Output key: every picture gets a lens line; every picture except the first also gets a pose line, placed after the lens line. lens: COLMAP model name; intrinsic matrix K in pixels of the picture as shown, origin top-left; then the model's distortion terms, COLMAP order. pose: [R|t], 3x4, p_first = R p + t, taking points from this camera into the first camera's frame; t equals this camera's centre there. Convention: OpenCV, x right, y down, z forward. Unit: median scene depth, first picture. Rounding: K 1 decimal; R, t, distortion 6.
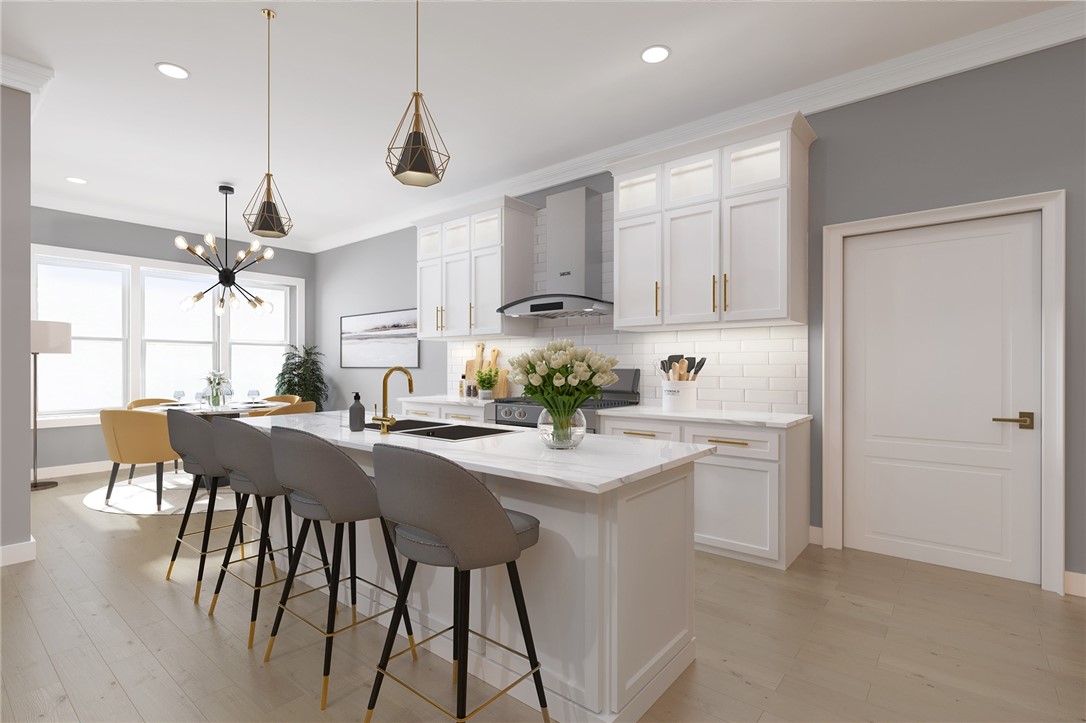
lens RADIAL K [[509.9, 0, 543.5], [0, 509.9, 365.9], [0, 0, 1]] dist [0.000240, 0.000392]
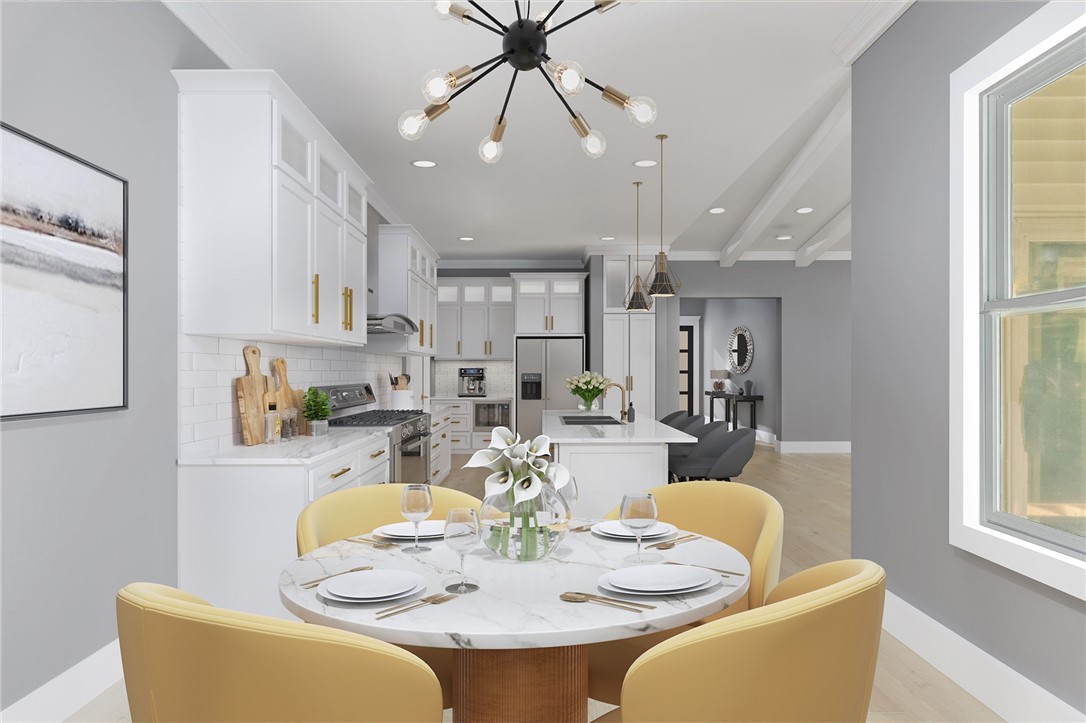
lens RADIAL K [[509.9, 0, 543.1], [0, 509.9, 367.7], [0, 0, 1]] dist [0.000240, 0.000392]
pose [[-0.633529, 0.002936, 0.773713, -0.599835], [-0.003344, 0.999973, -0.006533, -0.016194], [-0.773711, -0.006726, -0.633502, 1.001545]]
